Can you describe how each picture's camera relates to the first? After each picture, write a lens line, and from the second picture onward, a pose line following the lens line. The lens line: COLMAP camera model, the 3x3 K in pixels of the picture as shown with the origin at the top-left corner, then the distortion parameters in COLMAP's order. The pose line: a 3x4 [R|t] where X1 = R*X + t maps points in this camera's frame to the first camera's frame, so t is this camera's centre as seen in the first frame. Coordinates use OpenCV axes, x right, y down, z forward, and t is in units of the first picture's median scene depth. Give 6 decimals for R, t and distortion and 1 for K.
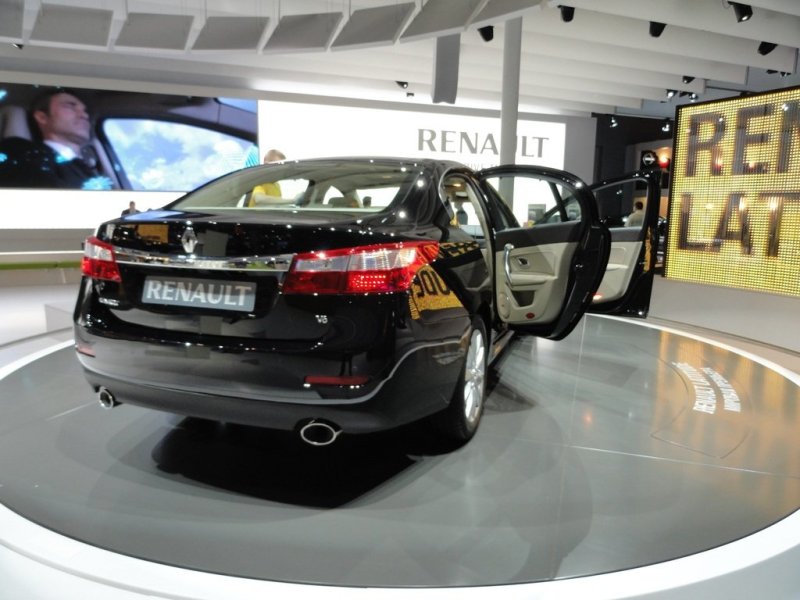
lens RADIAL K [[555.5, 0, 402.6], [0, 555.5, 298.8], [0, 0, 1]] dist [-0.004425, -0.000271]
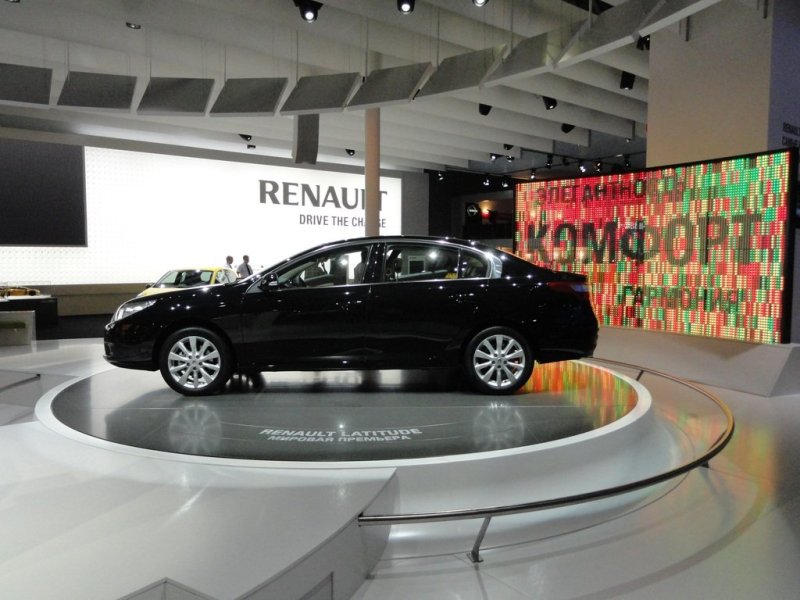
lens RADIAL K [[633.1, 0, 395.7], [0, 633.1, 295.5], [0, 0, 1]] dist [0.029529, -0.024822]
pose [[0.955710, -0.026817, 0.293085, -0.075799], [0.057192, 0.993779, -0.095566, 0.015925], [-0.288699, 0.108096, 0.951298, -0.111561]]
